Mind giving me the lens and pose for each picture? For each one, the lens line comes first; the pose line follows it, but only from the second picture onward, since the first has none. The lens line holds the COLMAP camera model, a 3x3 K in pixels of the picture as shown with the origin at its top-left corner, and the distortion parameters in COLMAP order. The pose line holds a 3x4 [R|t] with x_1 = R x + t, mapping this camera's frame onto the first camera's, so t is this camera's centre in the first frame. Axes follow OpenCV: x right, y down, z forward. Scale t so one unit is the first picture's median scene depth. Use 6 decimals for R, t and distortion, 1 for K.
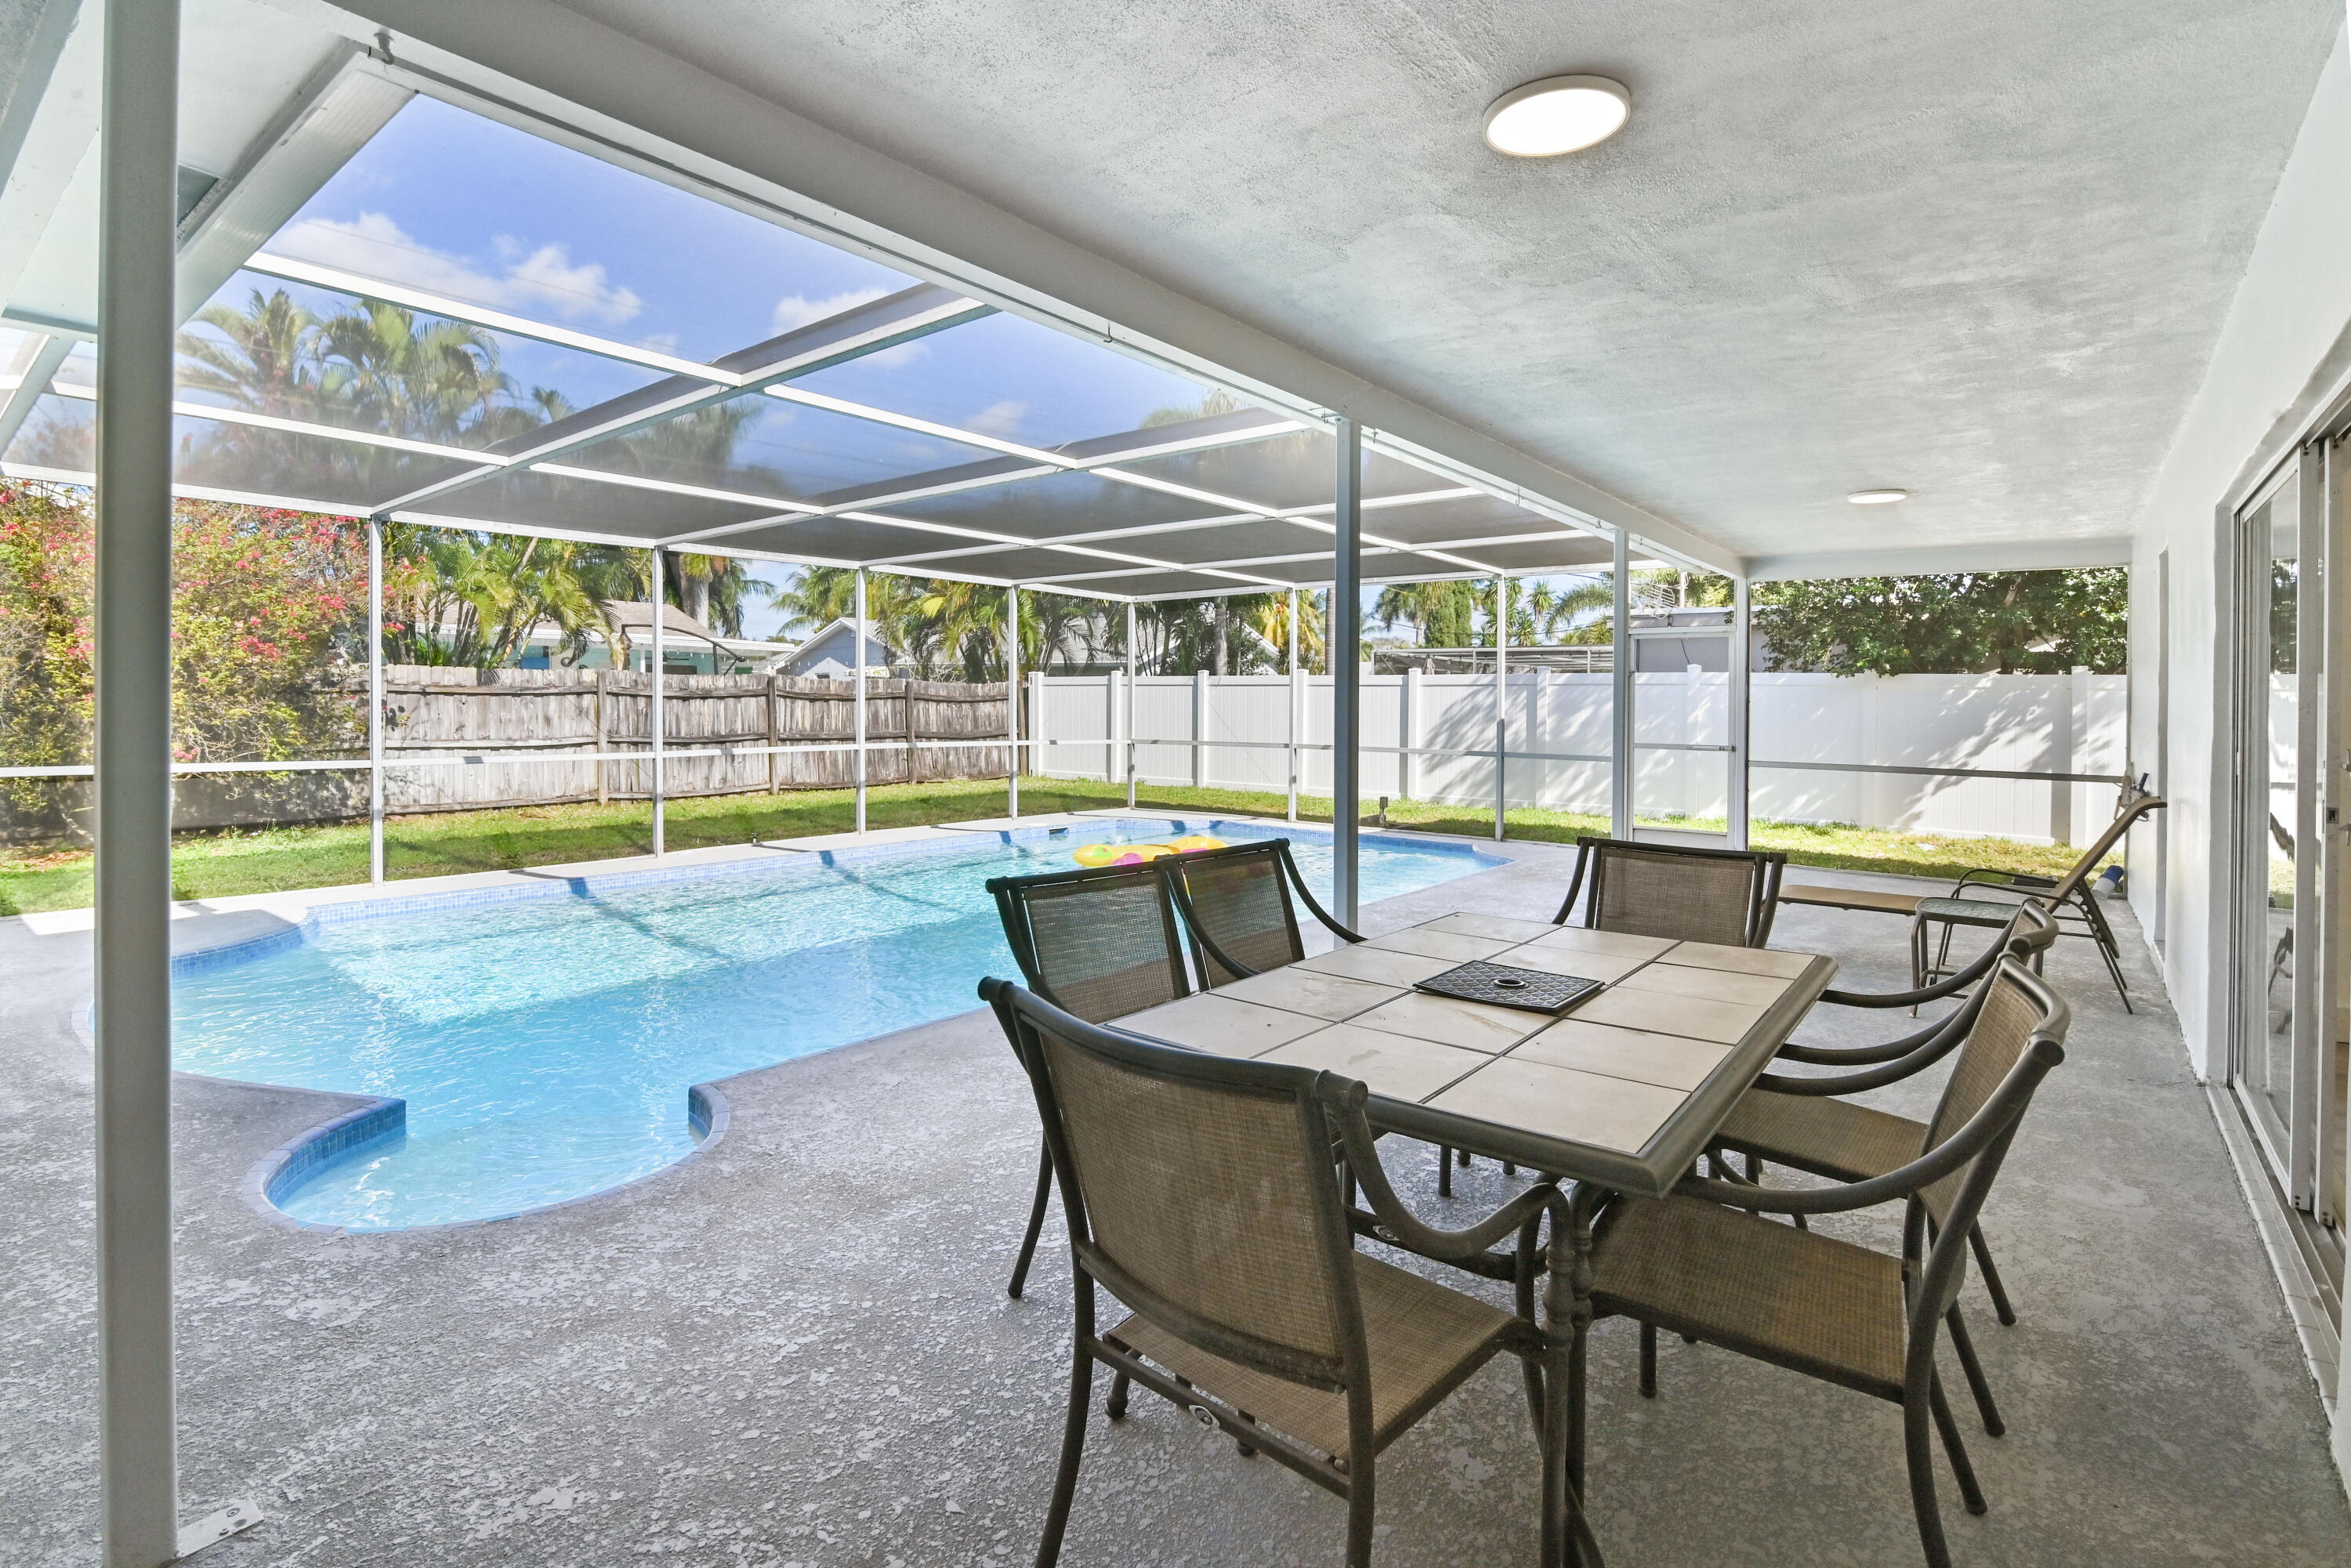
lens RADIAL K [[1094.2, 0, 1292.2], [0, 1094.2, 706.1], [0, 0, 1]] dist [-0.011647, -0.001460]
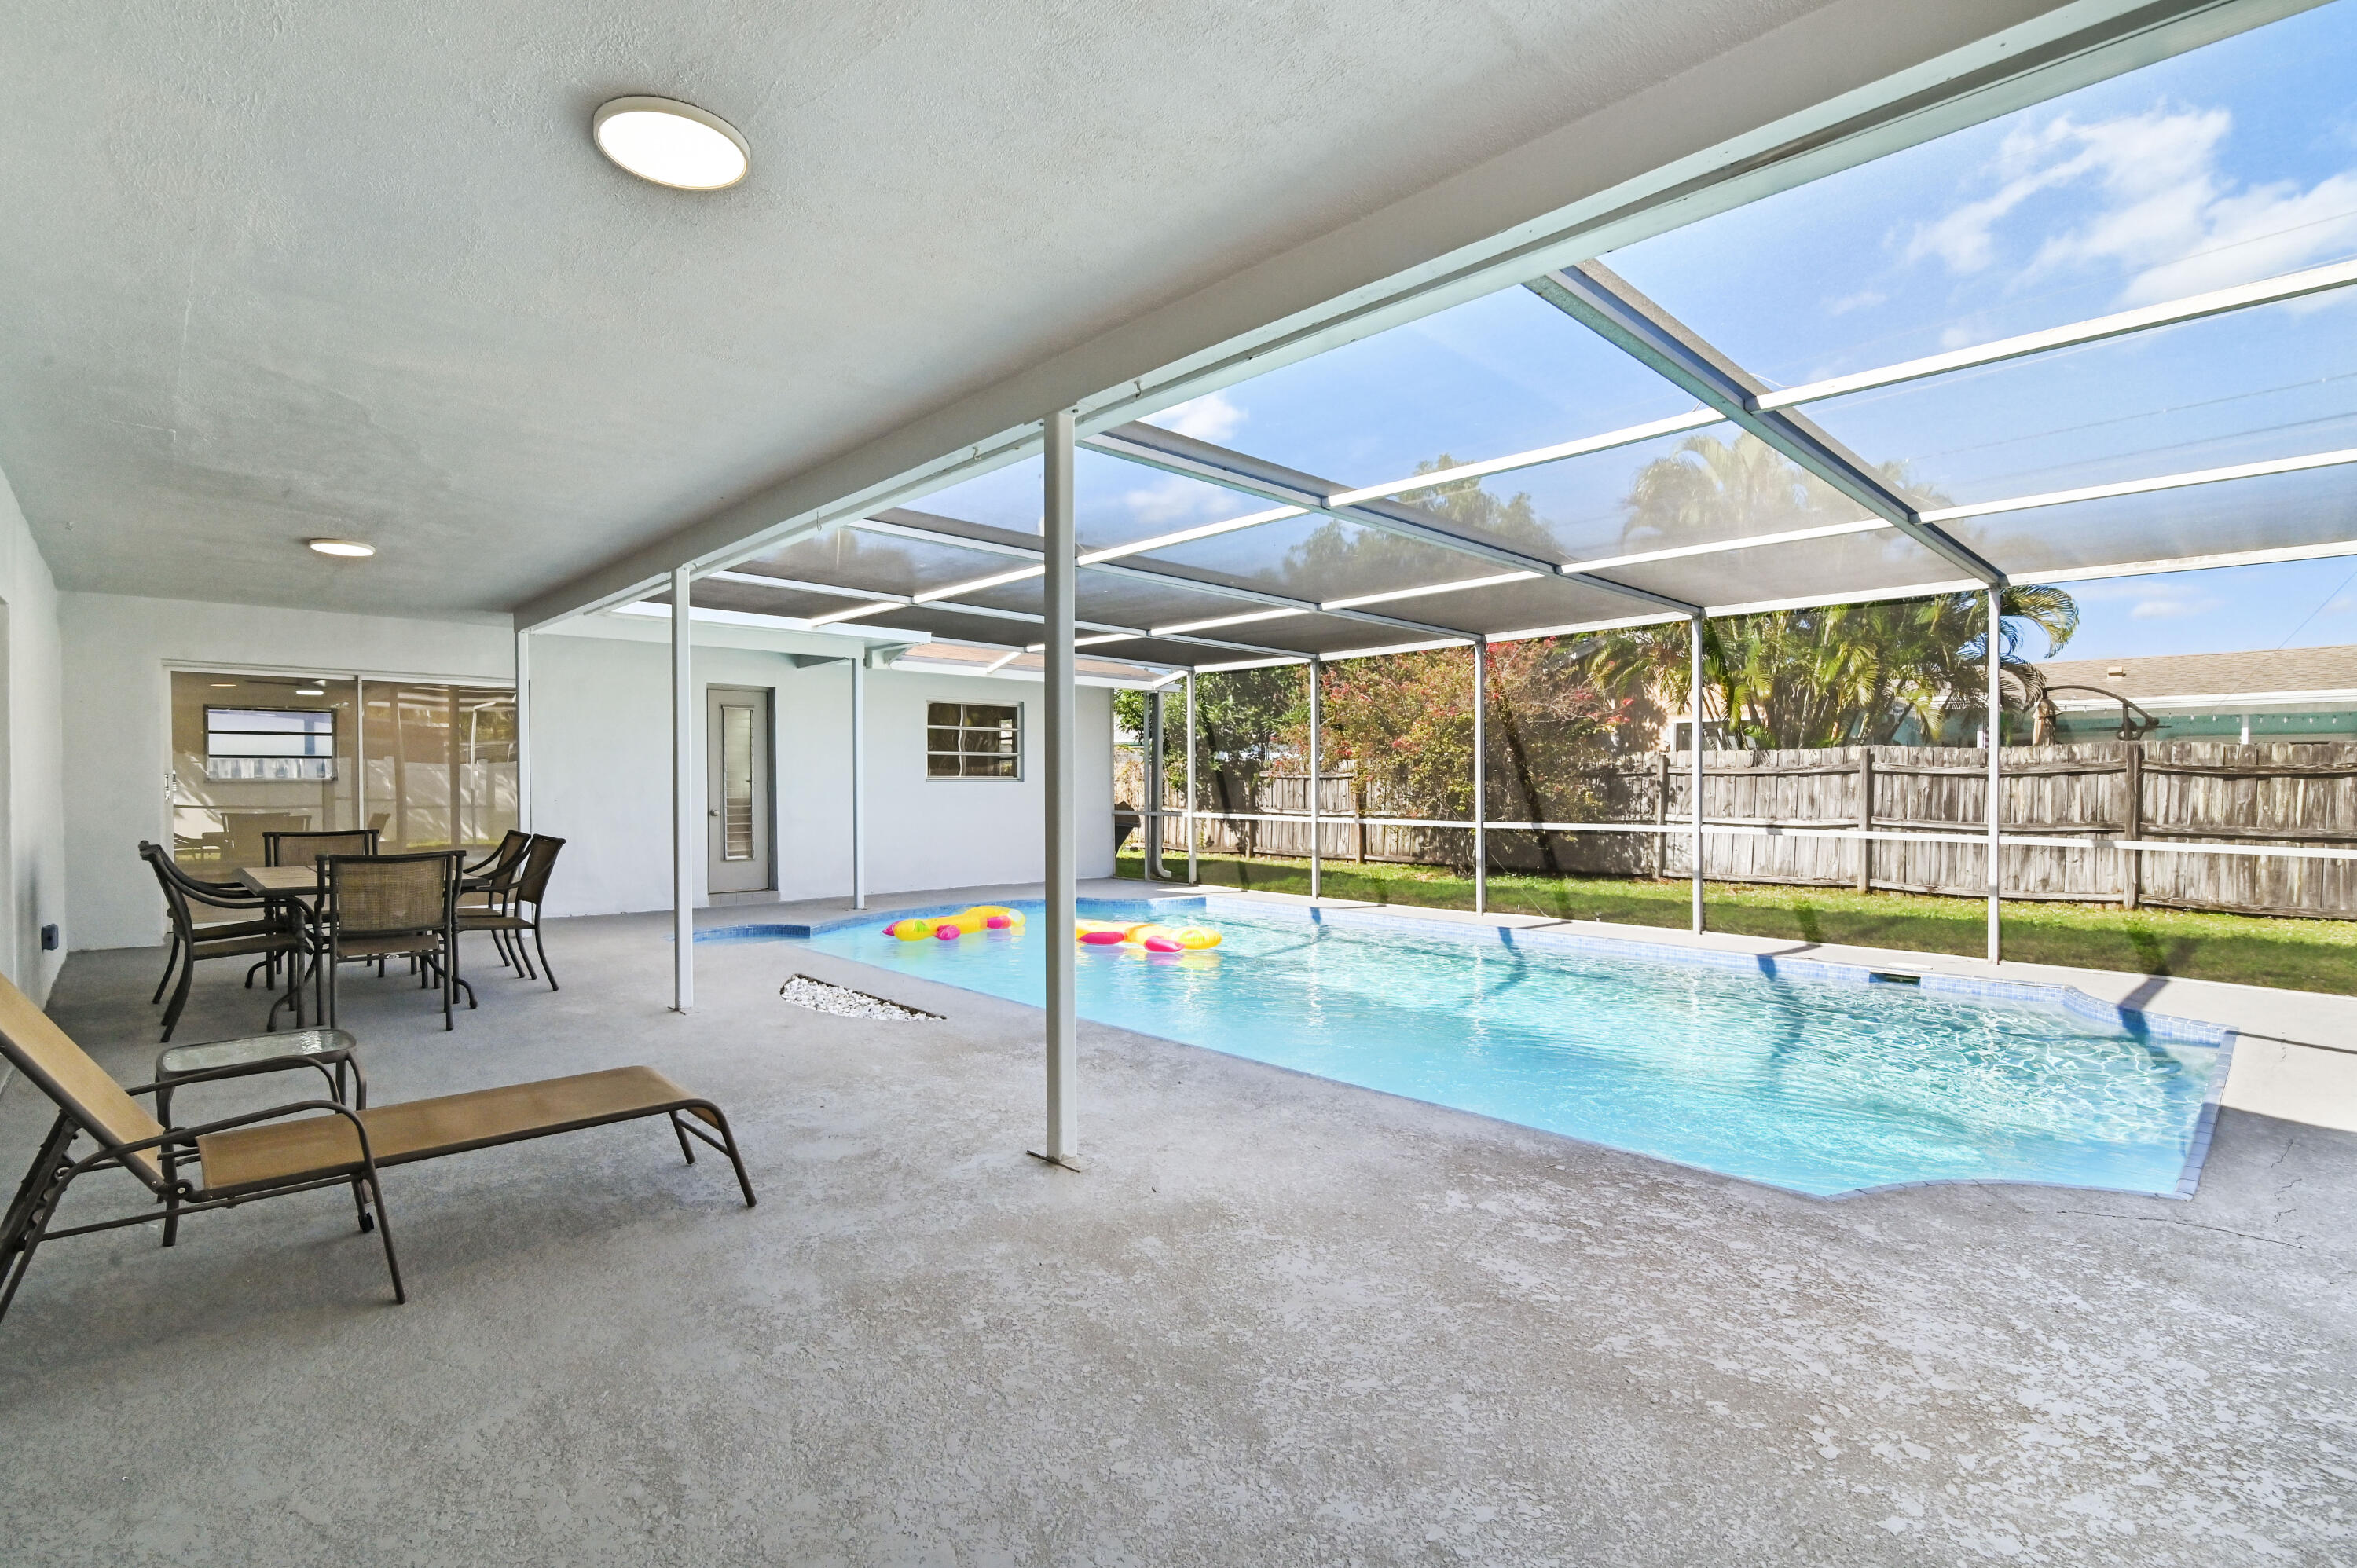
lens RADIAL K [[1097.0, 0, 1191.0], [0, 1097.0, 789.3], [0, 0, 1]] dist [-0.011647, -0.001460]
pose [[-0.180531, -0.000477, -0.983569, 0.377463], [-0.003702, 0.999993, 0.000195, 0.004446], [0.983562, 0.003677, -0.180532, 0.563203]]
